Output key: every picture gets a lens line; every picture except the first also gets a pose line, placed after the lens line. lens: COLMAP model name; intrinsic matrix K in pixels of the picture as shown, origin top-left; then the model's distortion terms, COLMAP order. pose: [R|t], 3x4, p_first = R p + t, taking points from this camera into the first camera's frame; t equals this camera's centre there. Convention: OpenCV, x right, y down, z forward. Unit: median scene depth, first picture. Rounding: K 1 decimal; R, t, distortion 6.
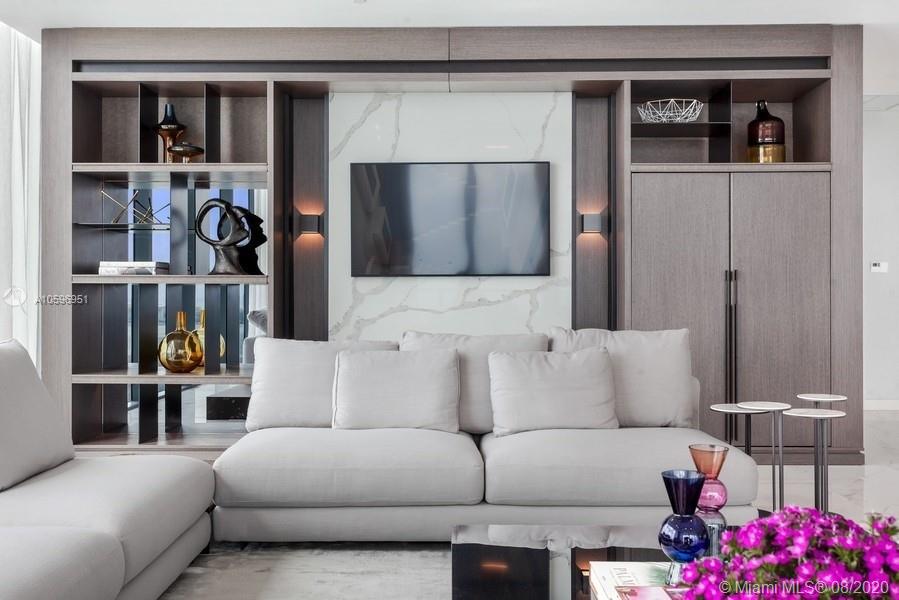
lens RADIAL K [[918.1, 0, 448.7], [0, 918.1, 285.2], [0, 0, 1]] dist [0.003637, 0.026051]
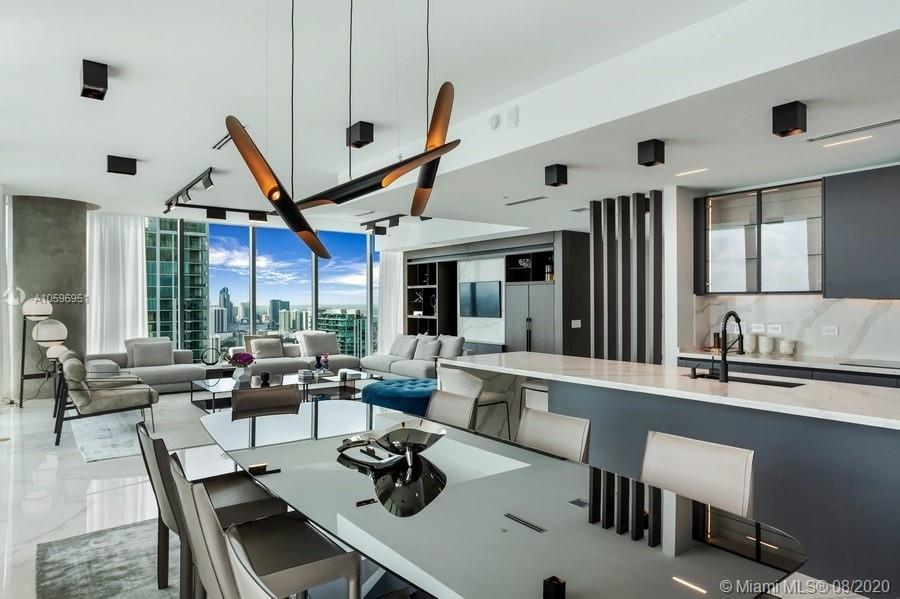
lens RADIAL K [[557.7, 0, 450.0], [0, 557.7, 299.5], [0, 0, 1]] dist [0.001314, 0.003993]
pose [[0.602325, -0.003651, -0.798242, 1.536536], [0.010678, 0.999937, 0.003484, -0.081561], [0.798179, -0.010622, 0.602326, -0.263601]]
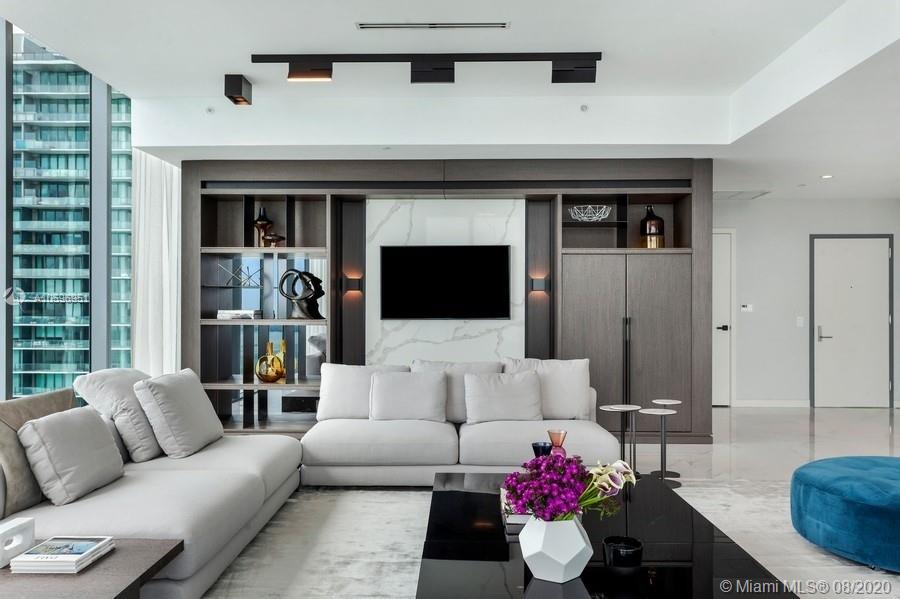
lens RADIAL K [[746.0, 0, 449.5], [0, 746.0, 307.4], [0, 0, 1]] dist [0.001434, 0.096618]
pose [[0.999929, 0.002662, -0.011641, 0.024064], [-0.002557, 0.999956, 0.008987, -0.043009], [0.011664, -0.008957, 0.999892, -0.249629]]
